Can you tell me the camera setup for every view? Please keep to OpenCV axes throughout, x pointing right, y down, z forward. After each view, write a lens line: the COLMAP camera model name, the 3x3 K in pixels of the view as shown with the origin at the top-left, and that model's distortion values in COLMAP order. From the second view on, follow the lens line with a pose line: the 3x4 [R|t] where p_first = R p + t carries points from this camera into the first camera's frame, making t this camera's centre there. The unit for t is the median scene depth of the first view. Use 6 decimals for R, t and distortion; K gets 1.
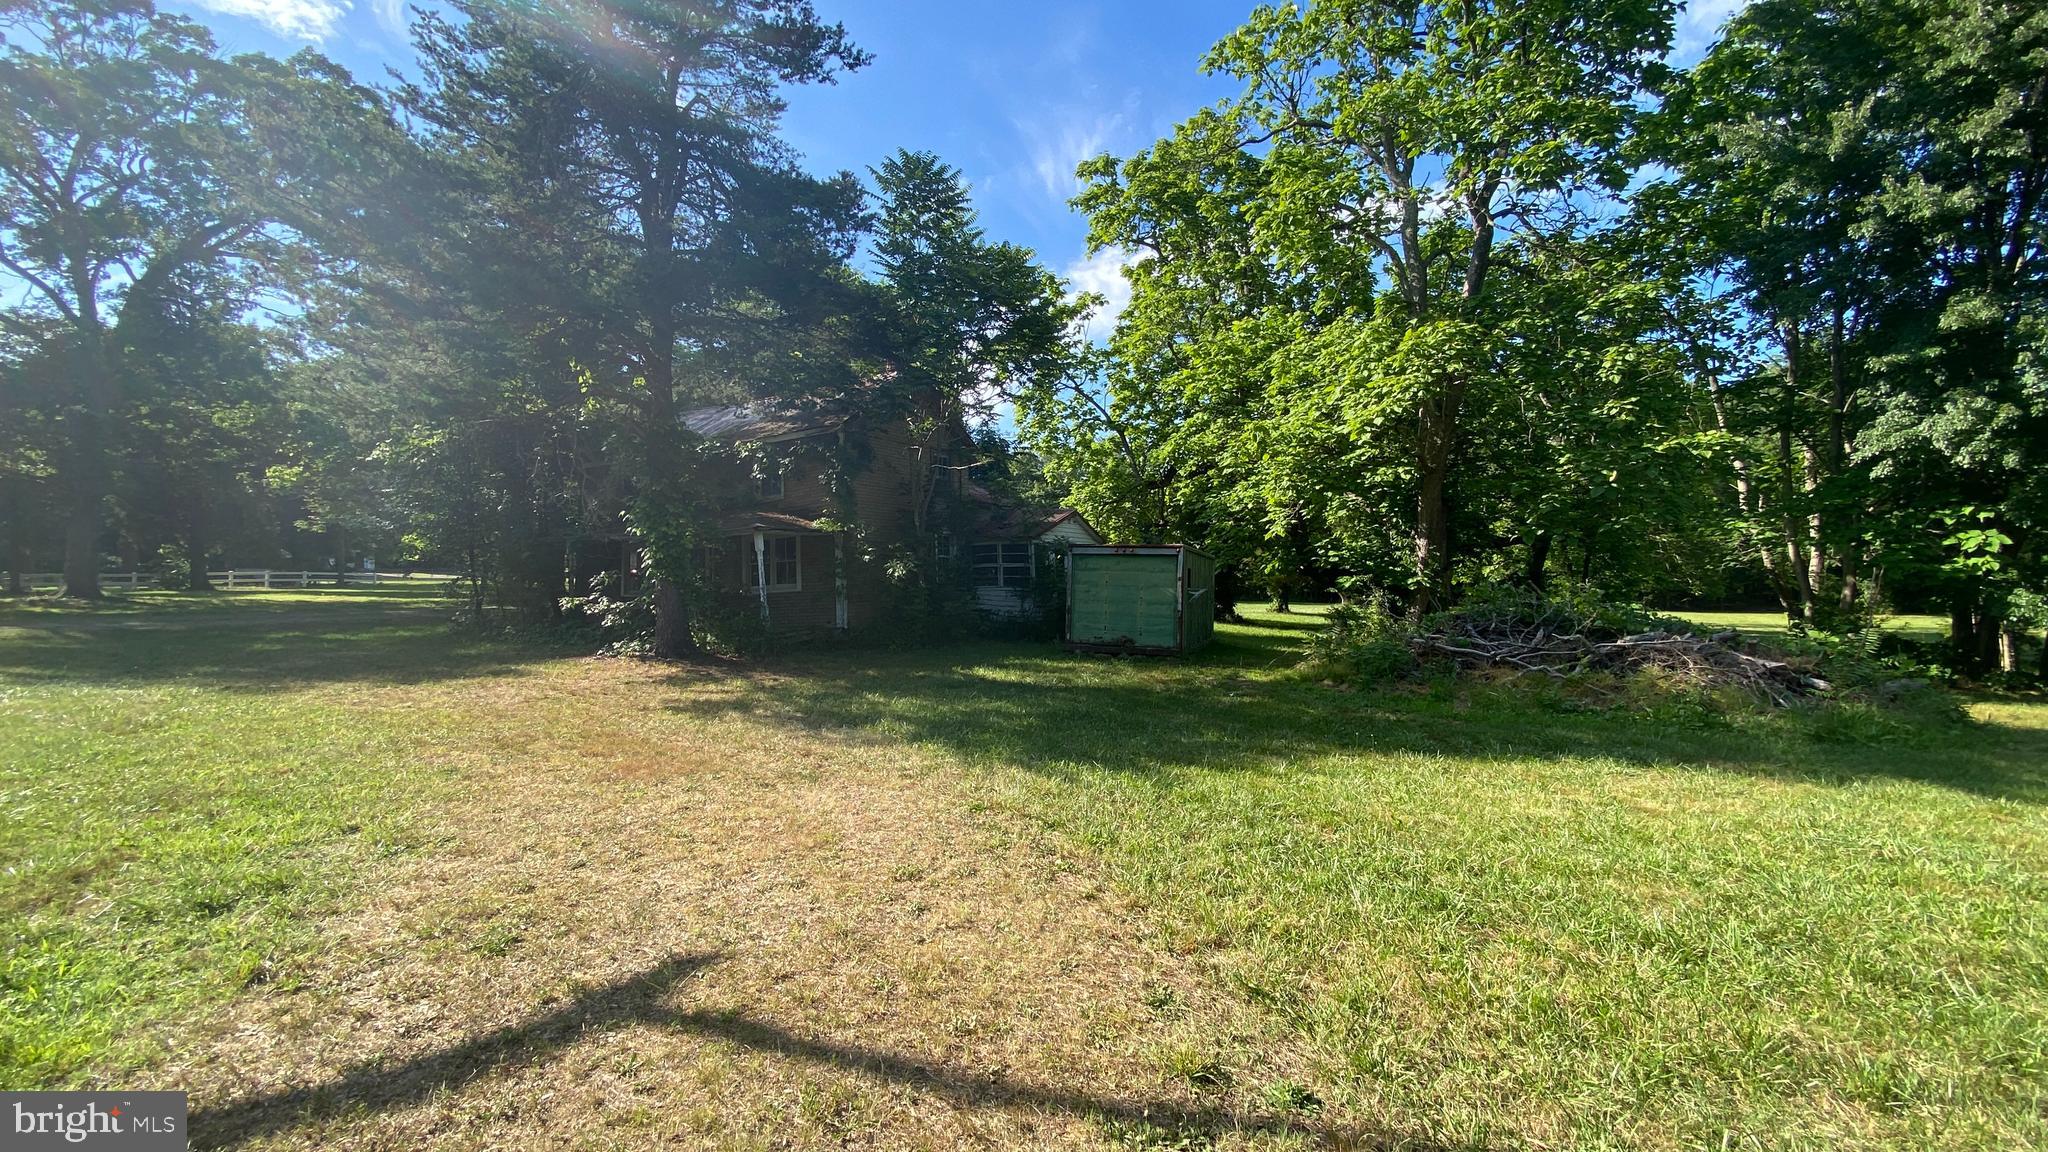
lens RADIAL K [[843.7, 0, 1028.7], [0, 843.7, 569.3], [0, 0, 1]] dist [0.022467, -0.020993]
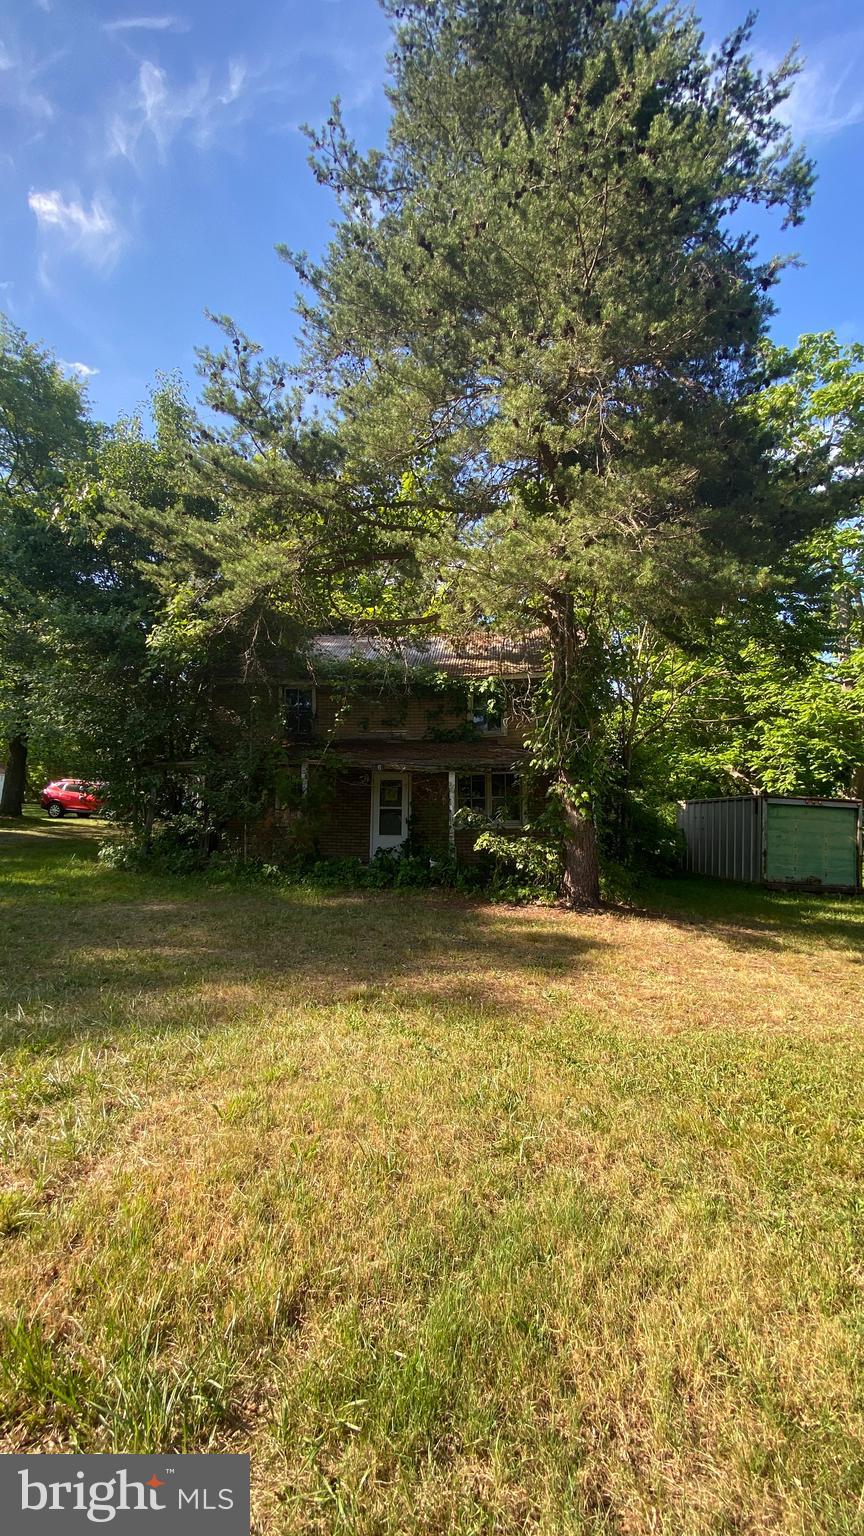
lens RADIAL K [[632.7, 0, 439.8], [0, 632.7, 773.3], [0, 0, 1]] dist [0.022467, -0.020993]
pose [[0.929446, 0.054899, 0.364850, -0.656061], [-0.039475, 0.997989, -0.049605, 0.001124], [-0.366840, 0.031703, 0.929744, 0.342322]]
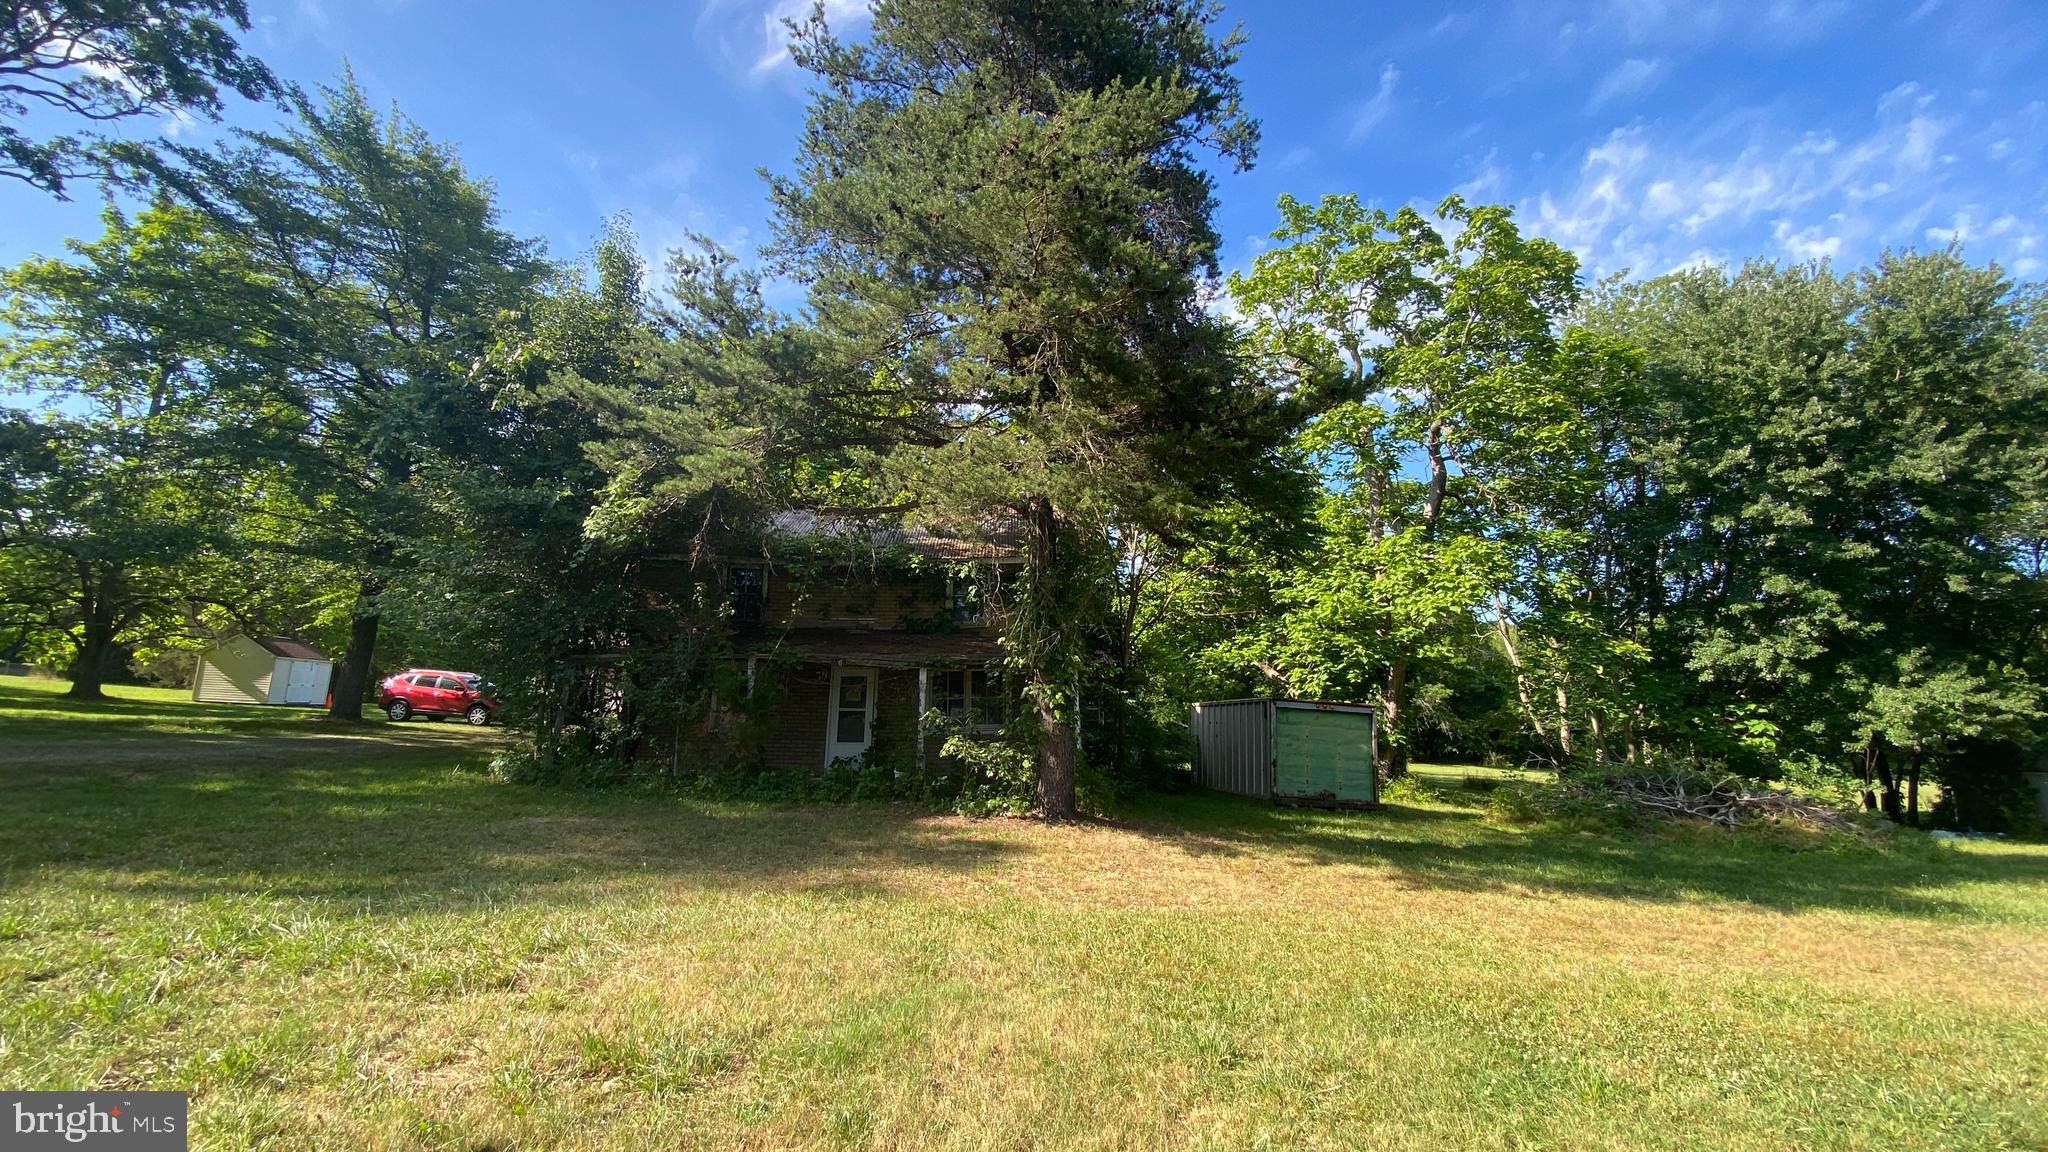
lens RADIAL K [[843.7, 0, 1029.4], [0, 843.7, 566.2], [0, 0, 1]] dist [0.022467, -0.020993]
pose [[0.877891, 0.120482, 0.463456, -0.692244], [-0.045827, 0.984527, -0.169135, 0.000207], [-0.476662, 0.127243, 0.869829, 0.207383]]
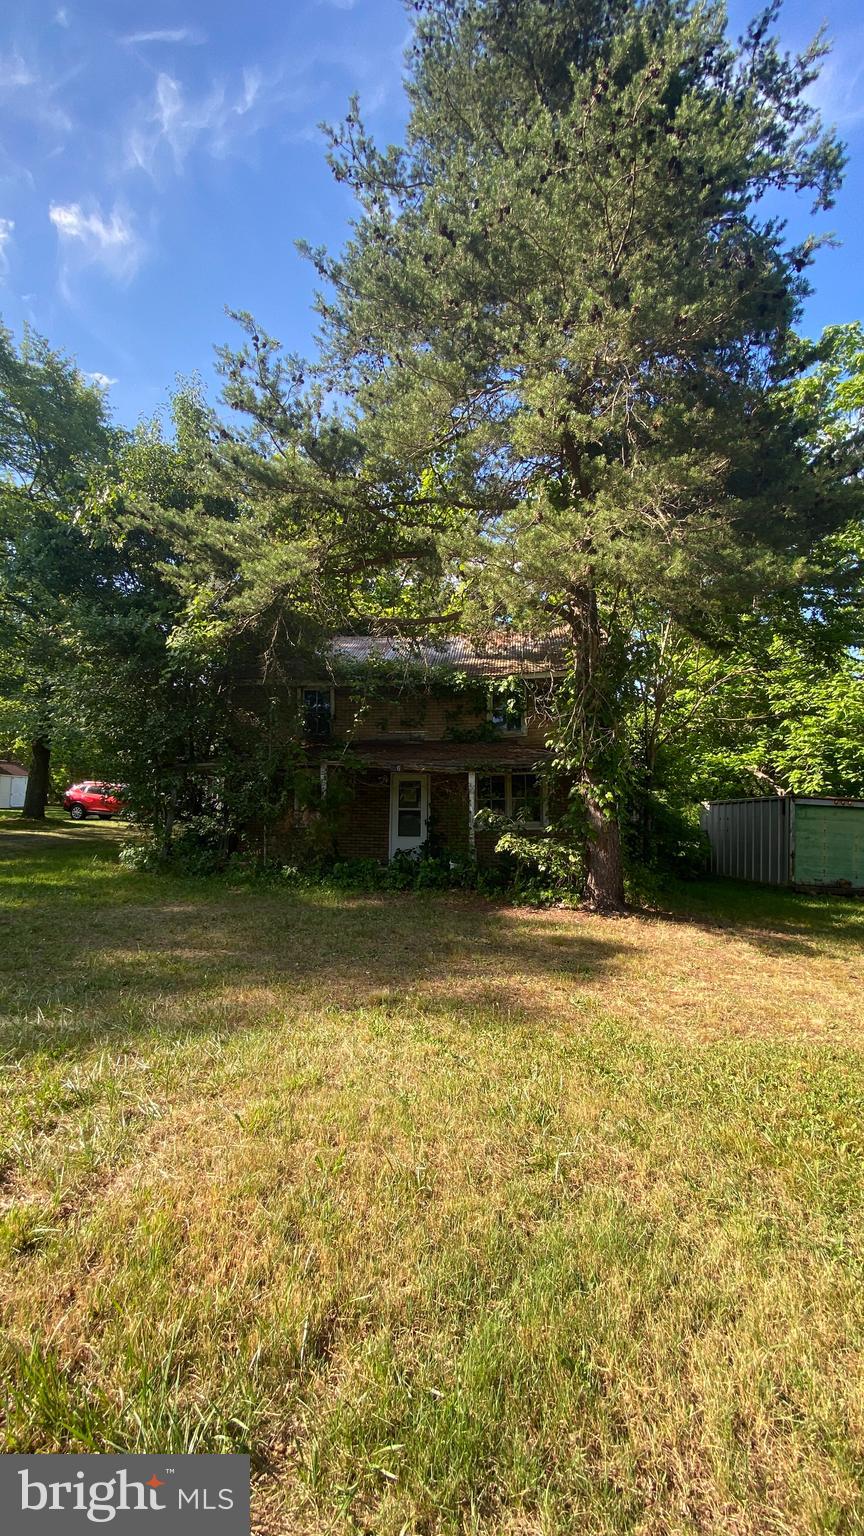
lens RADIAL K [[632.7, 0, 439.2], [0, 632.7, 773.2], [0, 0, 1]] dist [0.022467, -0.020993]
pose [[0.939256, 0.053719, 0.338988, -0.656355], [-0.038375, 0.997919, -0.051809, 0.002190], [-0.341066, 0.035653, 0.939363, 0.350203]]
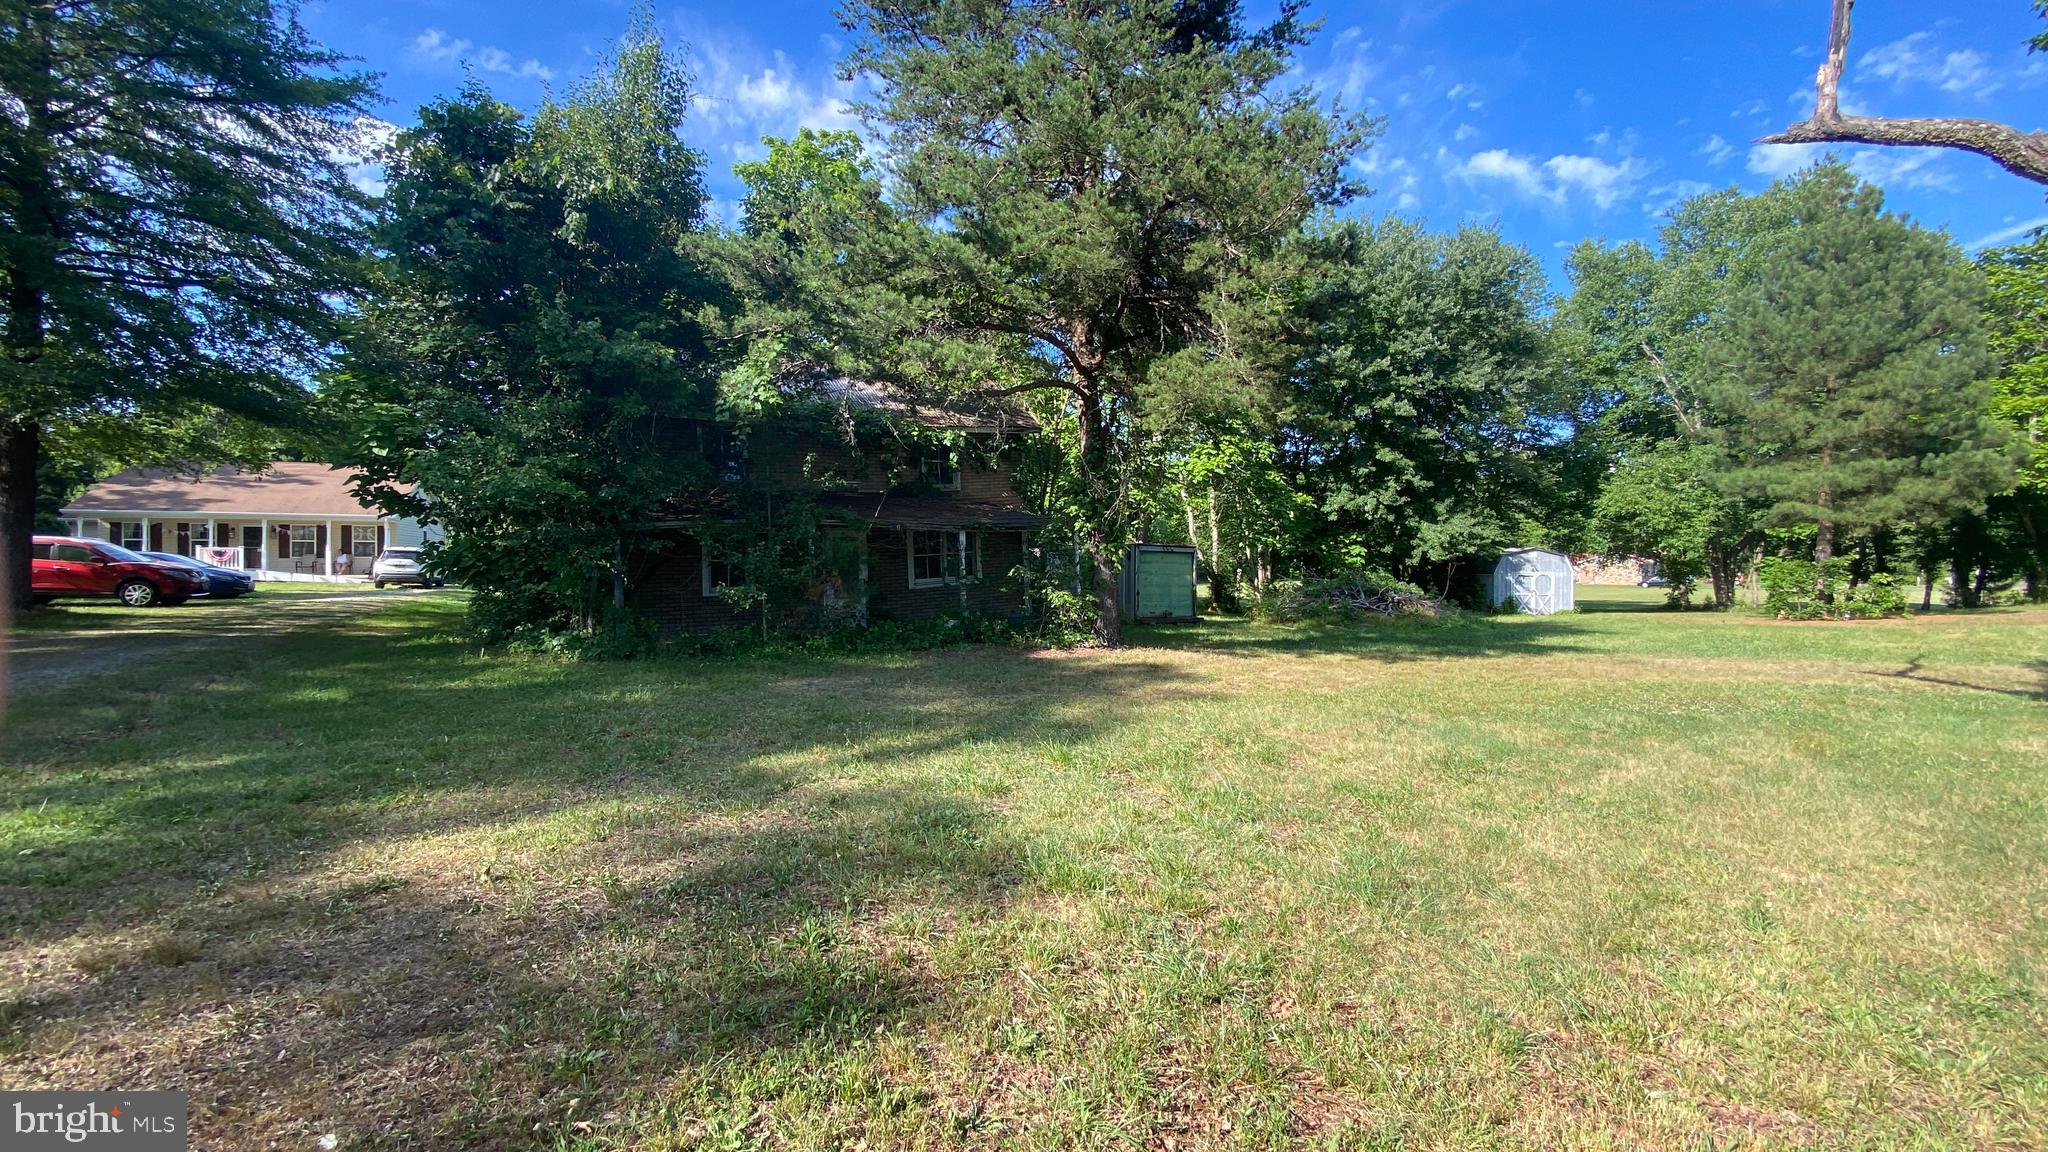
lens RADIAL K [[843.7, 0, 1028.9], [0, 843.7, 568.1], [0, 0, 1]] dist [0.022467, -0.020993]
pose [[0.555748, -0.004951, 0.831336, -1.098882], [-0.009168, 0.999885, 0.012084, -0.004767], [-0.831300, -0.014337, 0.555639, 0.392313]]
